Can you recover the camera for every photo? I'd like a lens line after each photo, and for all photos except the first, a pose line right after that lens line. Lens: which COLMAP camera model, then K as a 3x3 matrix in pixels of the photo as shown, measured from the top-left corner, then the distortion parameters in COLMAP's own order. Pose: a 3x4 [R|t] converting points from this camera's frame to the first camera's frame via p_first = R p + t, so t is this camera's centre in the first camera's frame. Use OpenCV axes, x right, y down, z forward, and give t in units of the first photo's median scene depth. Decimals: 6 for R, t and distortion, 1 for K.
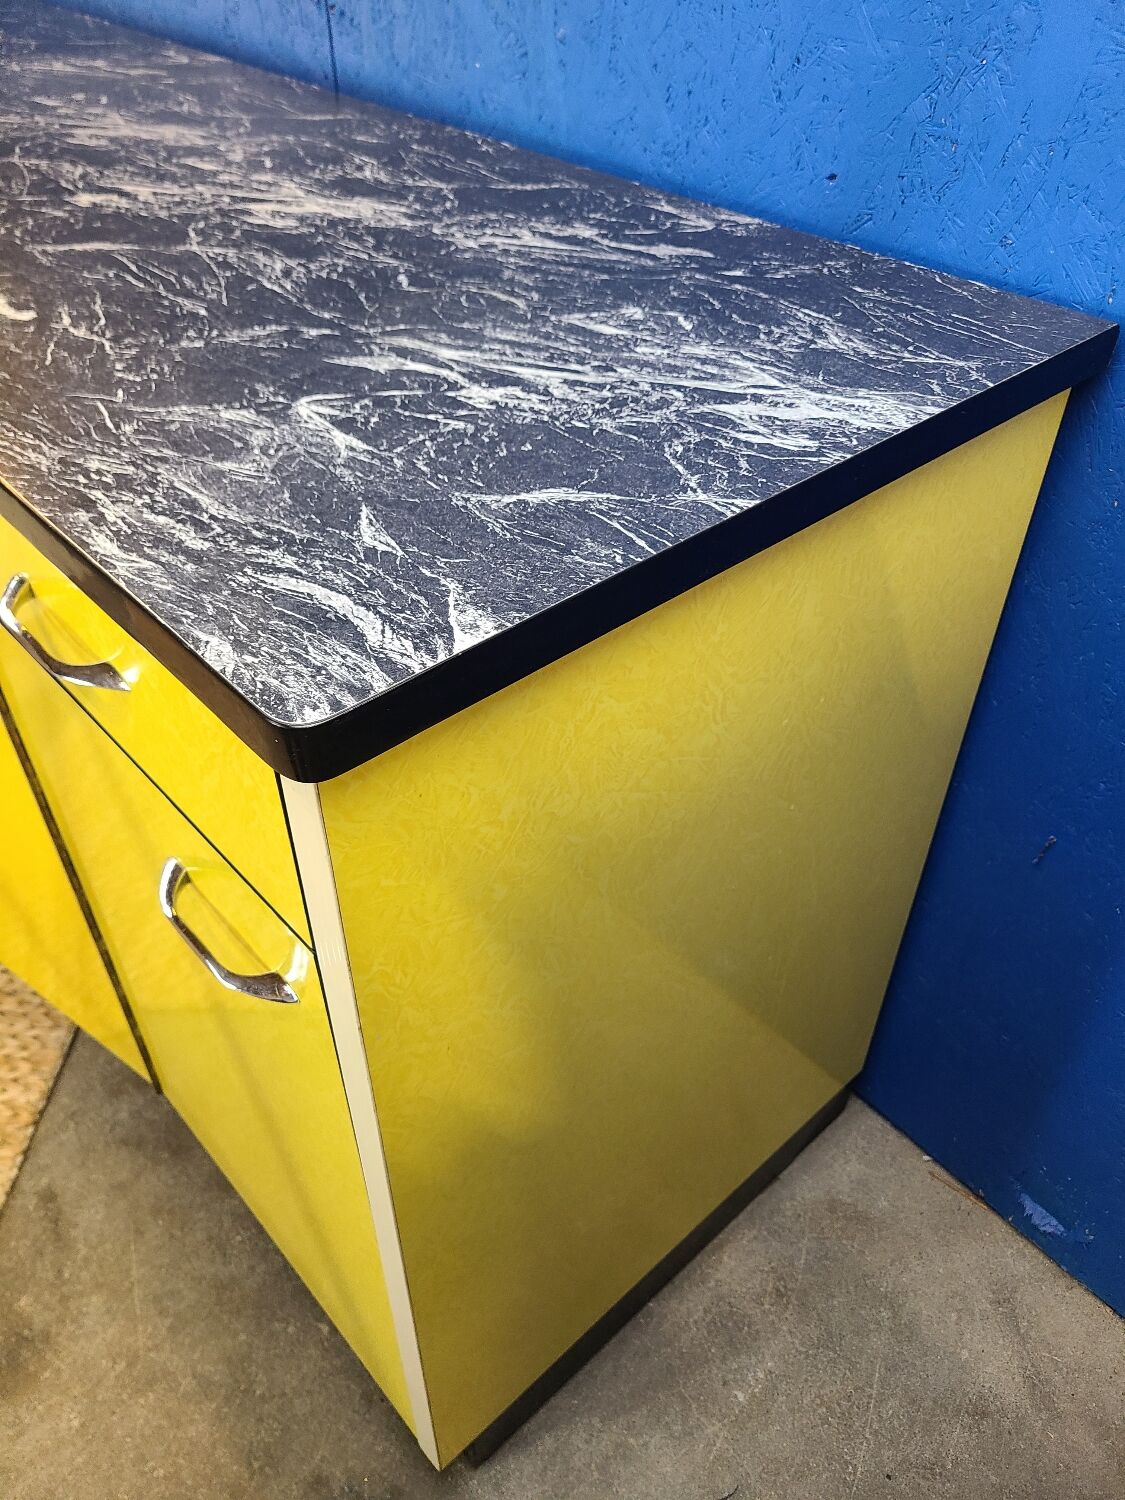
lens RADIAL K [[1134.0, 0, 567.7], [0, 1134.0, 751.4], [0, 0, 1]] dist [0.062775, -0.054911]
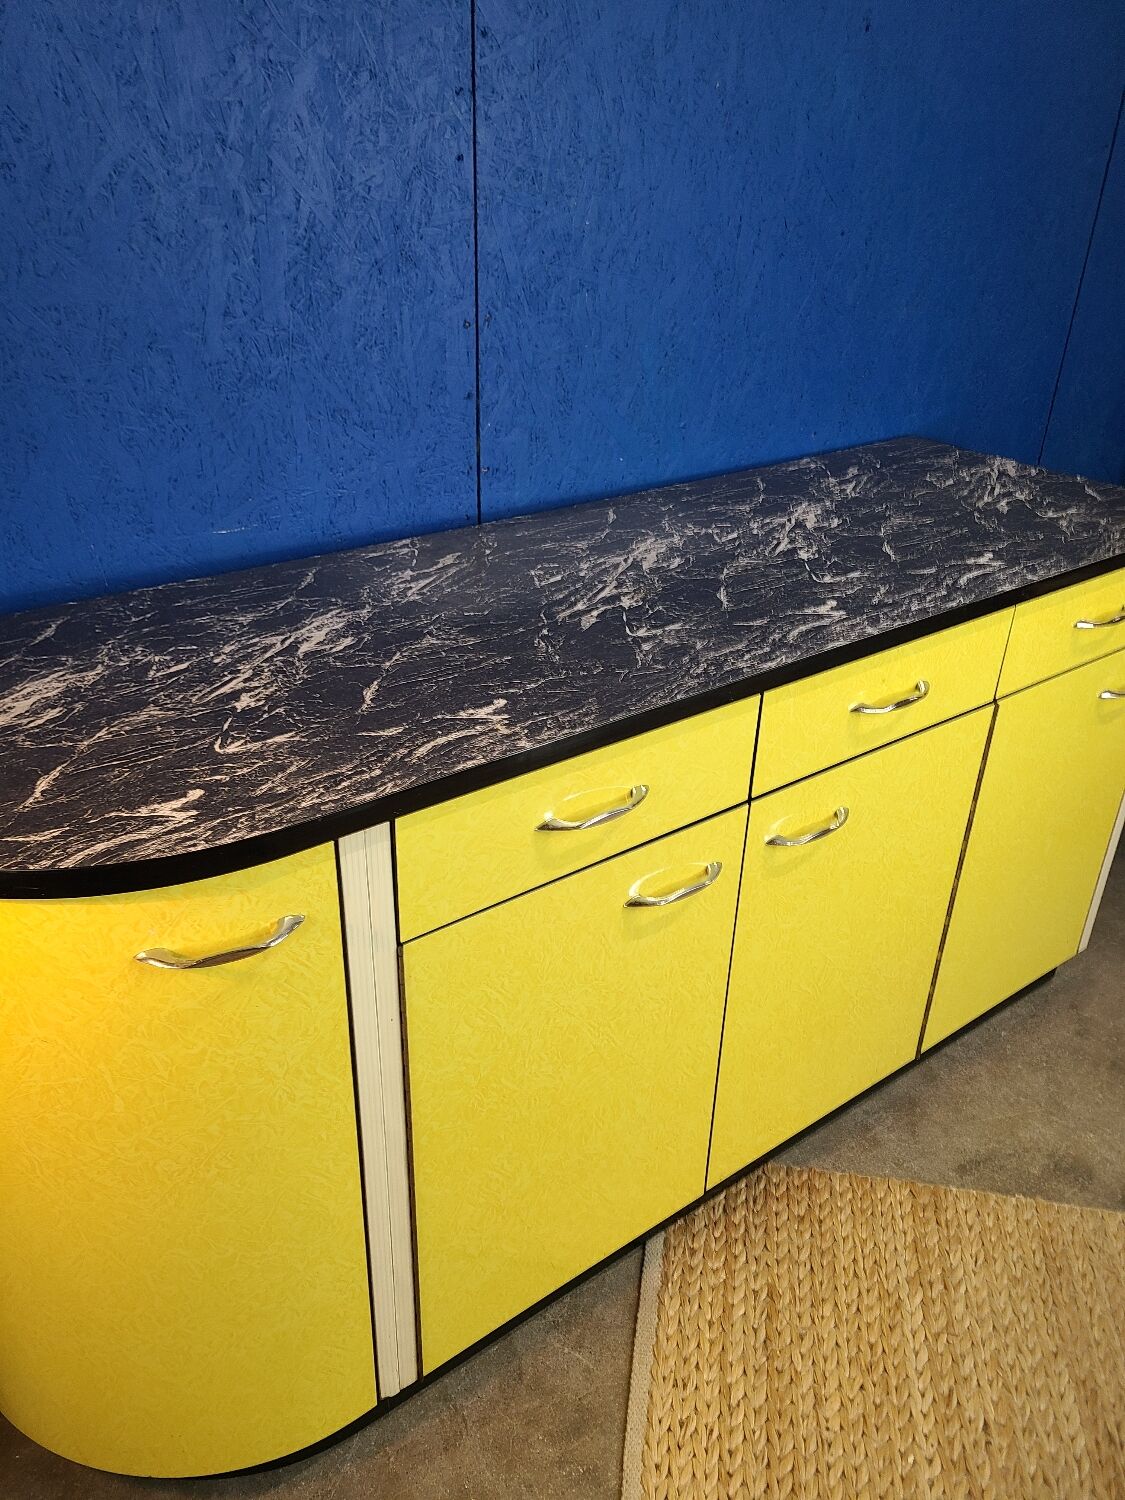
lens RADIAL K [[1134.0, 0, 550.4], [0, 1134.0, 729.8], [0, 0, 1]] dist [0.062775, -0.054911]
pose [[0.107190, -0.468573, 0.876898, -2.700440], [0.636996, 0.709551, 0.301286, -1.367389], [-0.763378, 0.526286, 0.374536, 1.021658]]
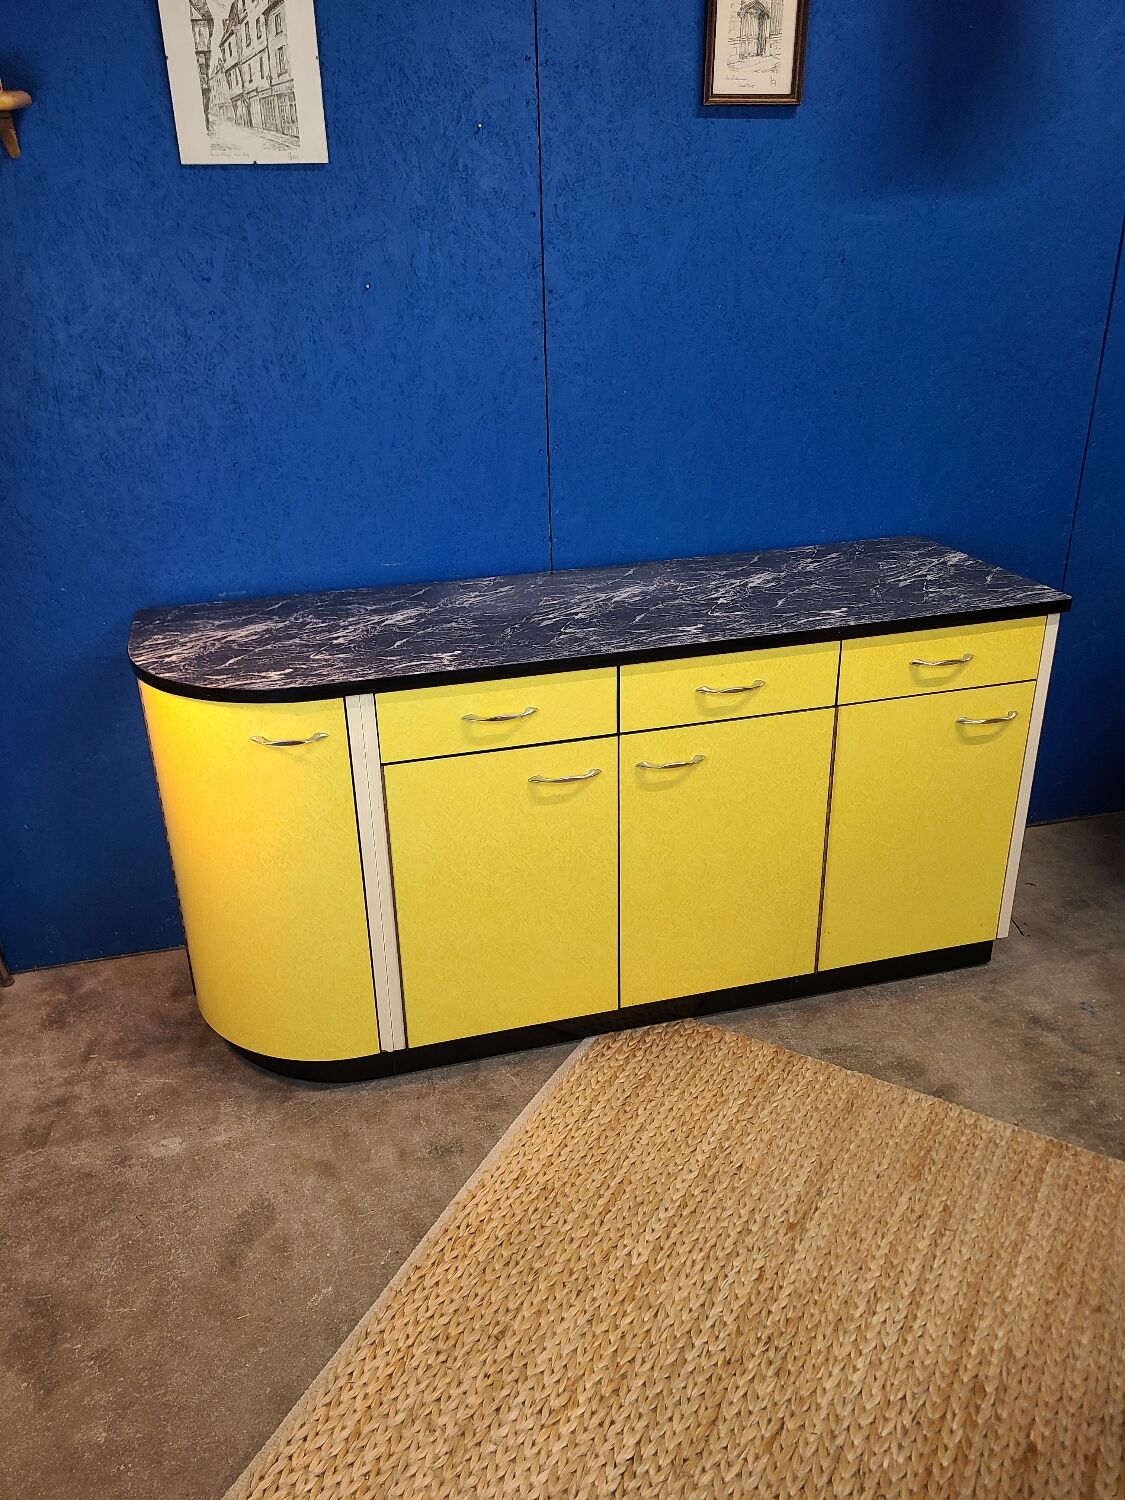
lens RADIAL K [[1134.0, 0, 549.7], [0, 1134.0, 740.4], [0, 0, 1]] dist [0.062775, -0.054911]
pose [[0.460918, -0.371585, 0.805903, -3.712195], [0.601915, 0.798206, 0.023785, -0.680465], [-0.652115, 0.474121, 0.591570, -0.203005]]
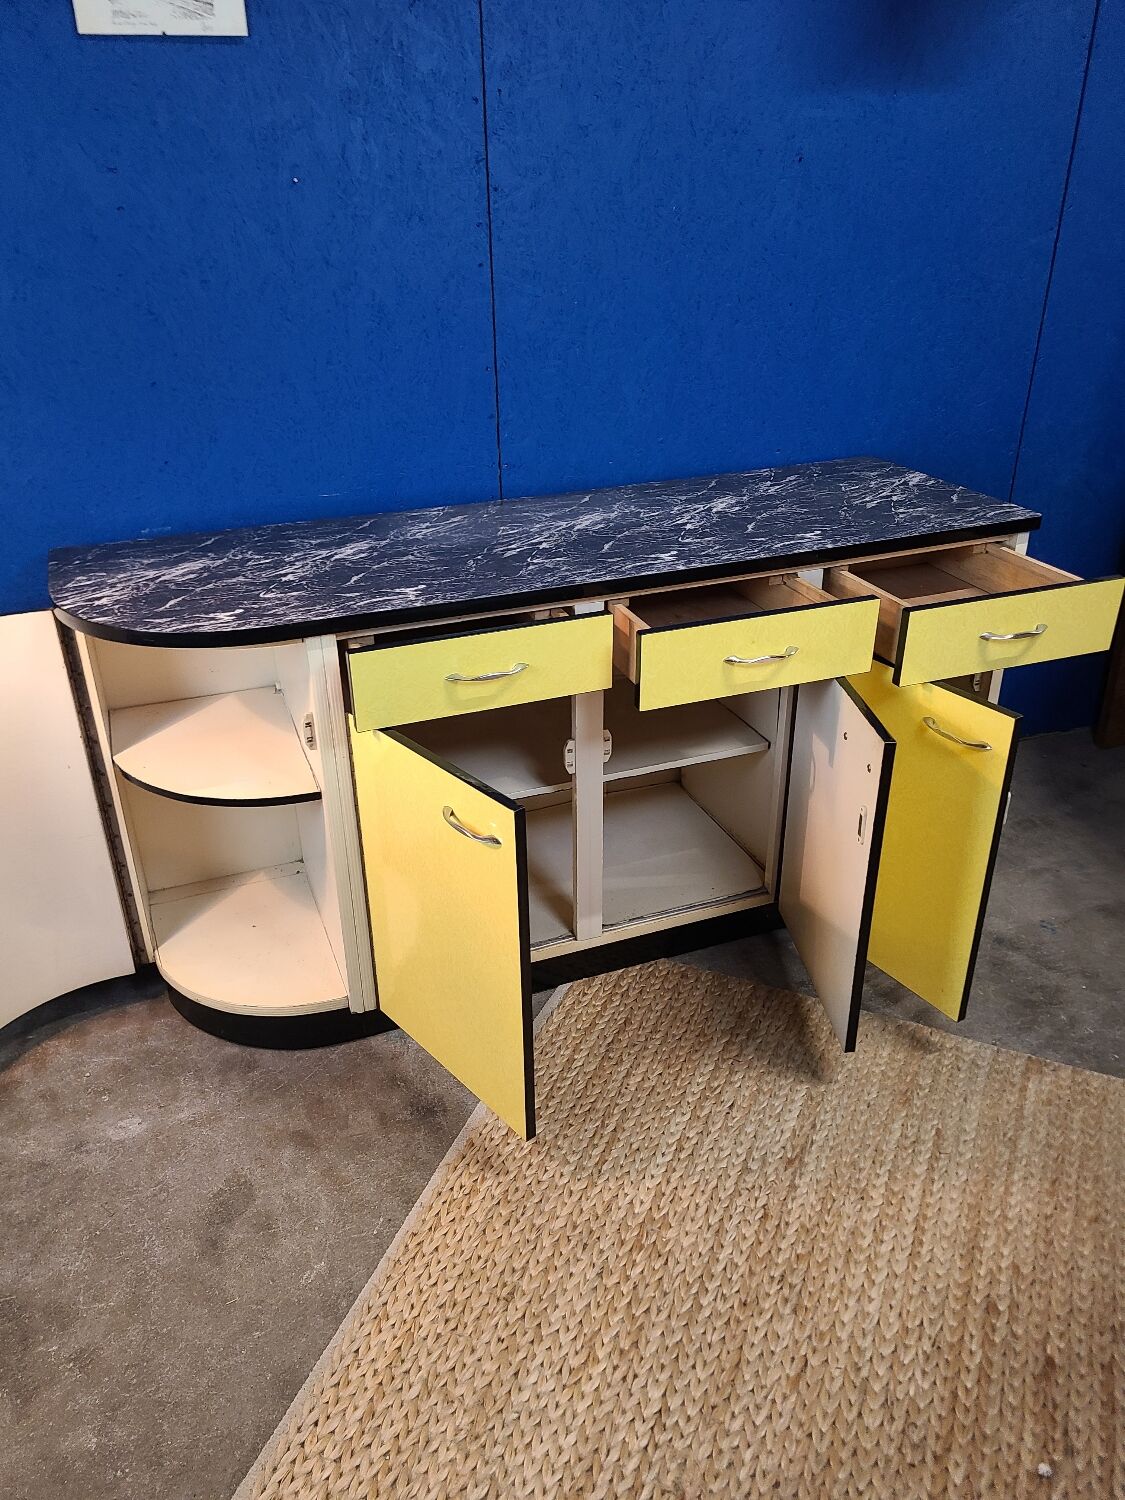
lens RADIAL K [[1134.0, 0, 555.2], [0, 1134.0, 755.8], [0, 0, 1]] dist [0.062775, -0.054911]
pose [[0.363383, -0.438917, 0.821769, -3.669116], [0.623335, 0.770094, 0.135681, -0.800362], [-0.692392, 0.462933, 0.553431, 0.052380]]
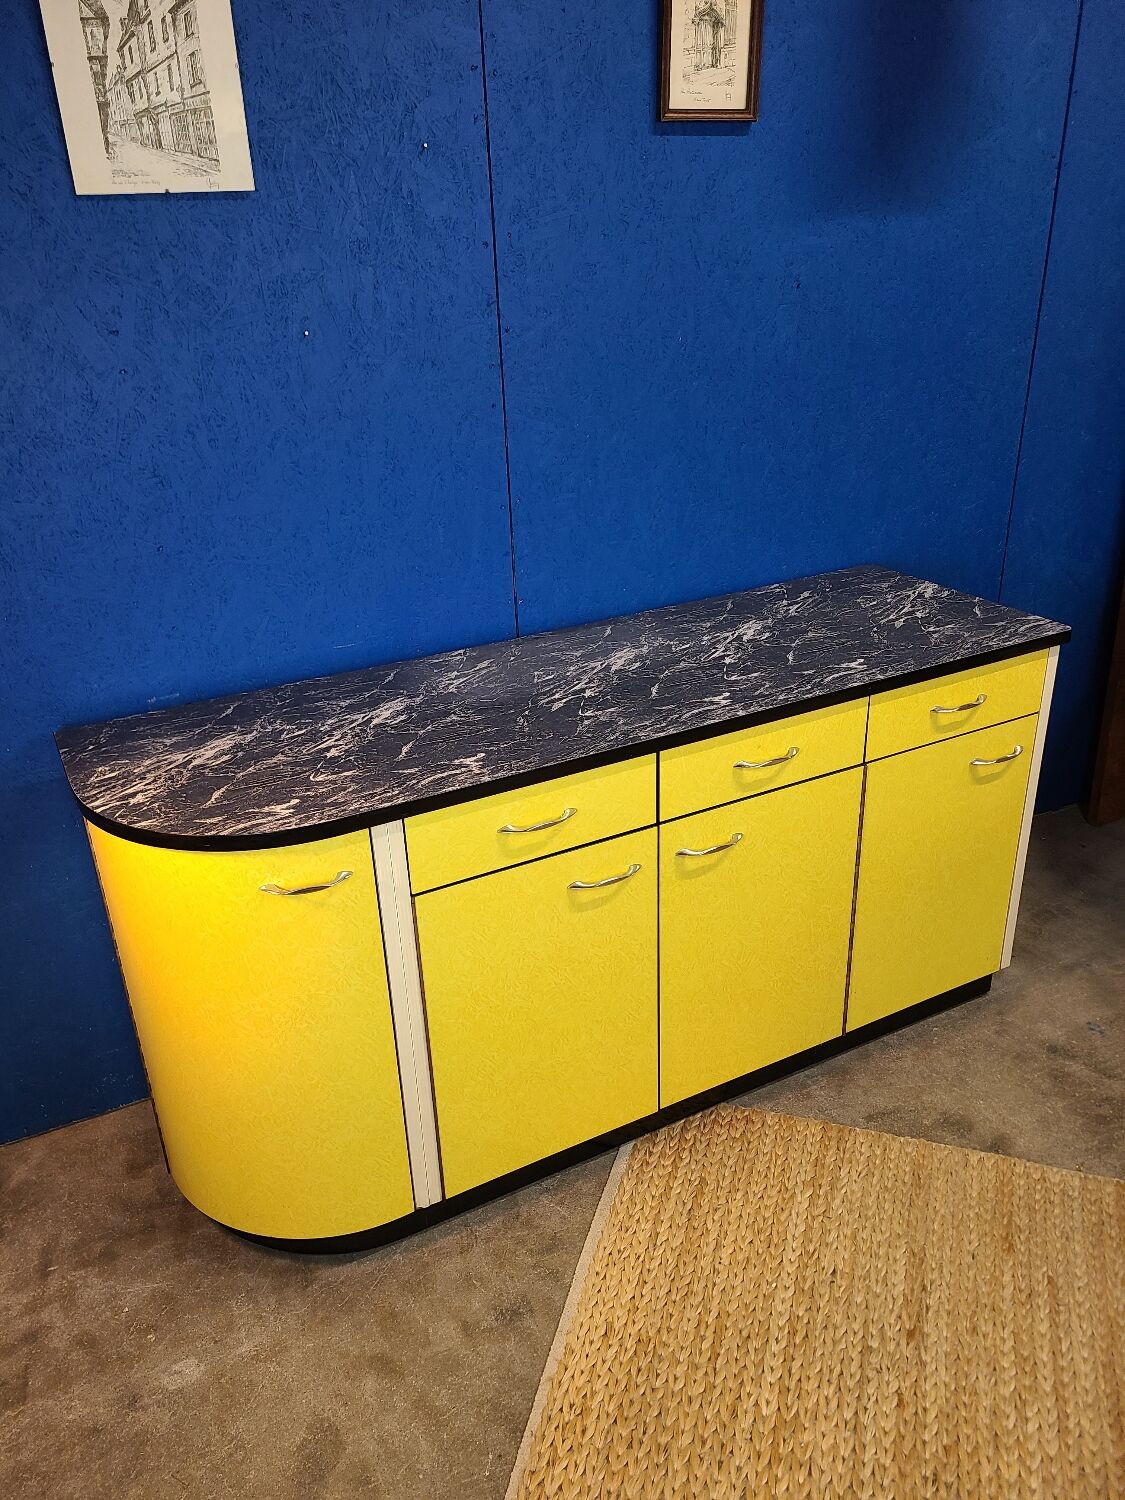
lens RADIAL K [[1134.0, 0, 557.2], [0, 1134.0, 754.8], [0, 0, 1]] dist [0.062775, -0.054911]
pose [[0.255162, -0.423871, 0.869037, -3.547797], [0.663157, 0.730798, 0.161732, -1.264401], [-0.703644, 0.535040, 0.467565, 0.283047]]
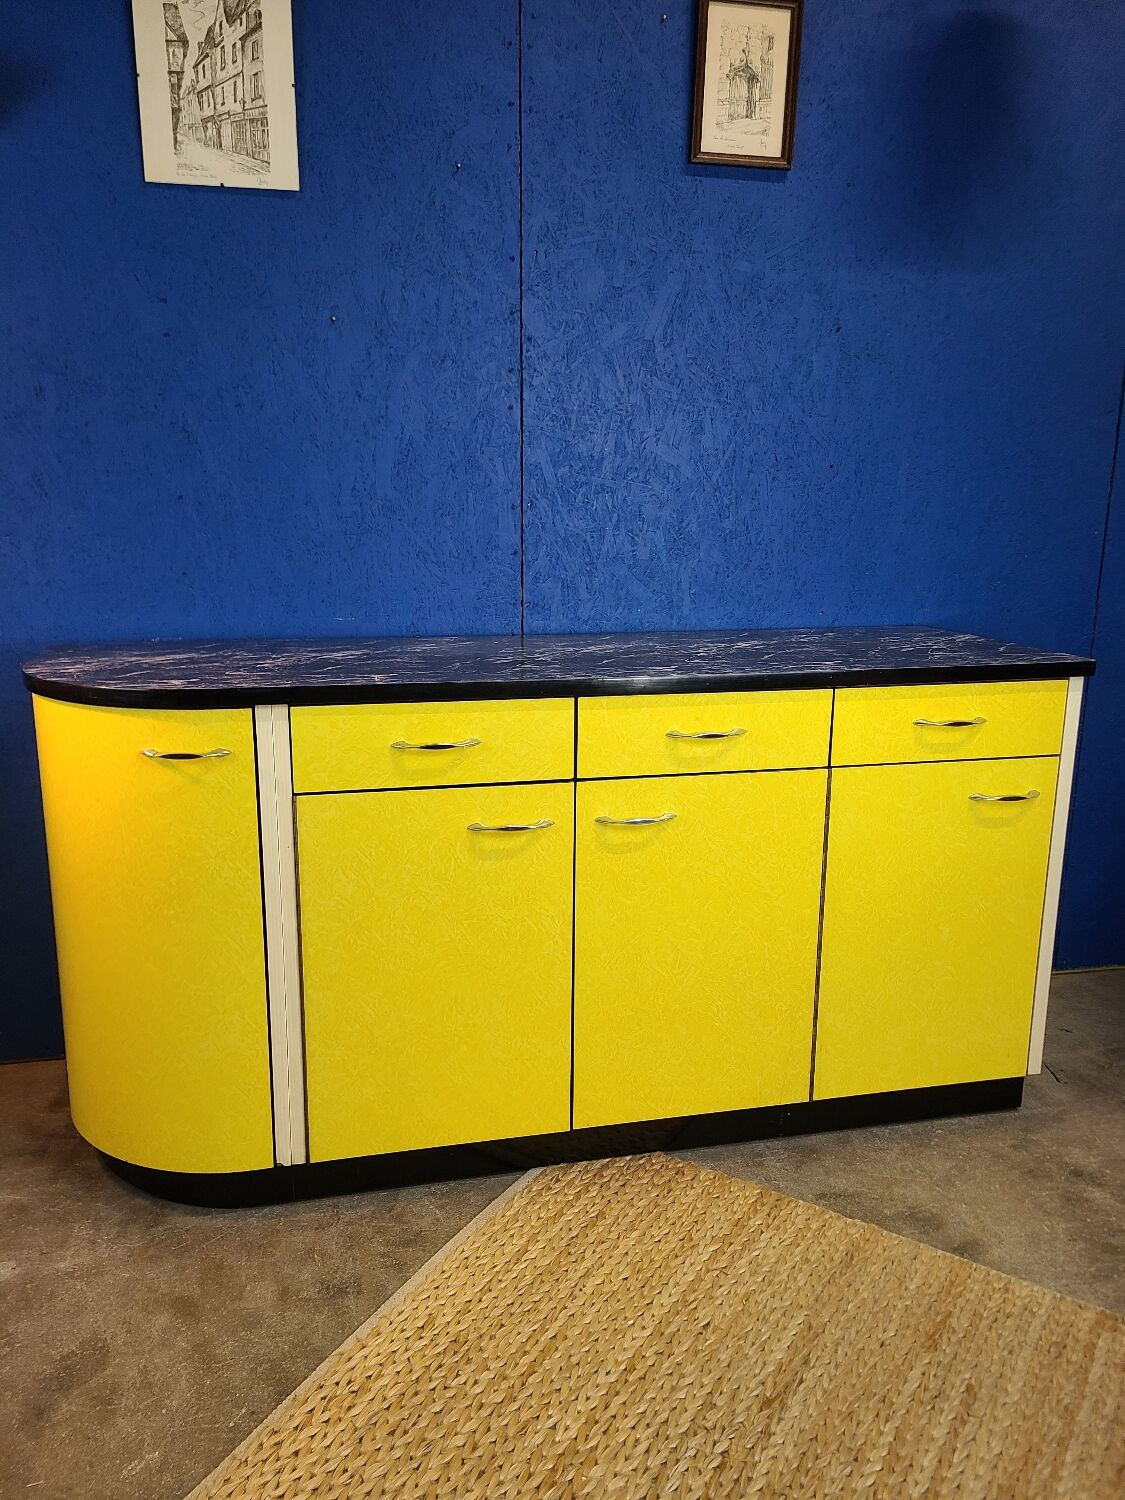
lens RADIAL K [[1134.0, 0, 558.1], [0, 1134.0, 751.7], [0, 0, 1]] dist [0.062775, -0.054911]
pose [[0.484678, -0.193825, 0.852947, -3.407033], [0.568483, 0.810908, -0.138762, -0.202314], [-0.664767, 0.552141, 0.503215, 0.149373]]
